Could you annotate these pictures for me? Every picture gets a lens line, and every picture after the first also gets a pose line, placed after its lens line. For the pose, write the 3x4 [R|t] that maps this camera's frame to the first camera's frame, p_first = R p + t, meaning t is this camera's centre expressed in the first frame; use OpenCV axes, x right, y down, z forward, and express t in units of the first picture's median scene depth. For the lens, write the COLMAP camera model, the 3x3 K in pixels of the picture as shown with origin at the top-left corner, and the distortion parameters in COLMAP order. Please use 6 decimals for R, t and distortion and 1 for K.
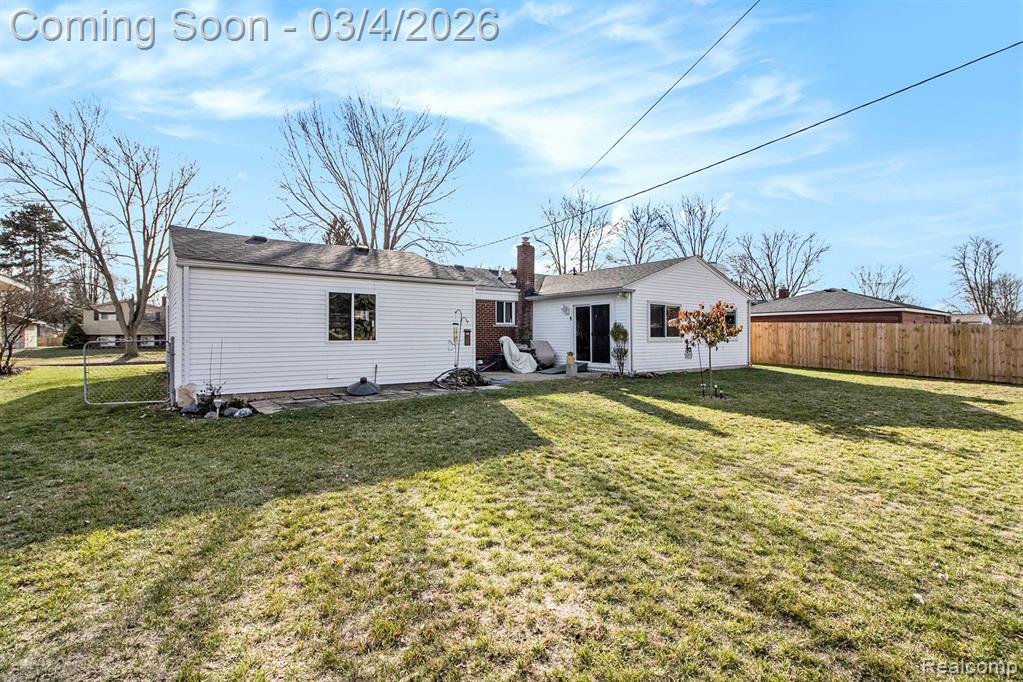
lens RADIAL K [[492.7, 0, 516.6], [0, 492.7, 341.5], [0, 0, 1]] dist [-0.001637, -0.000803]
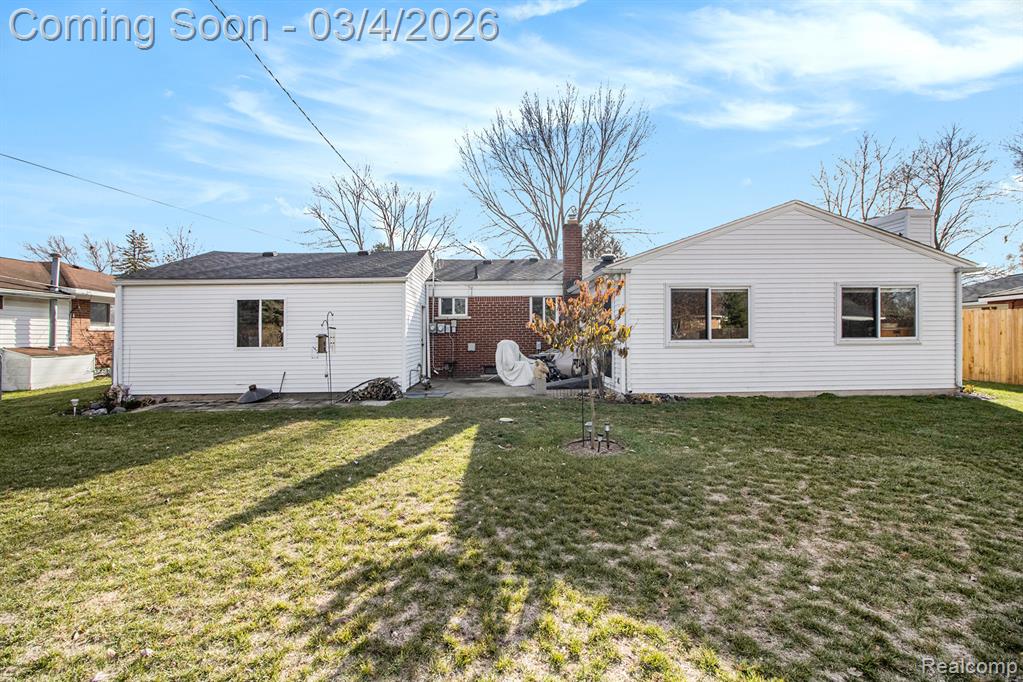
lens RADIAL K [[492.7, 0, 516.6], [0, 492.7, 341.5], [0, 0, 1]] dist [-0.001637, -0.000803]
pose [[0.813516, -0.004215, -0.581527, 0.651227], [0.004245, 0.999990, -0.001309, -0.009577], [0.581526, -0.001403, 0.813526, 0.476915]]
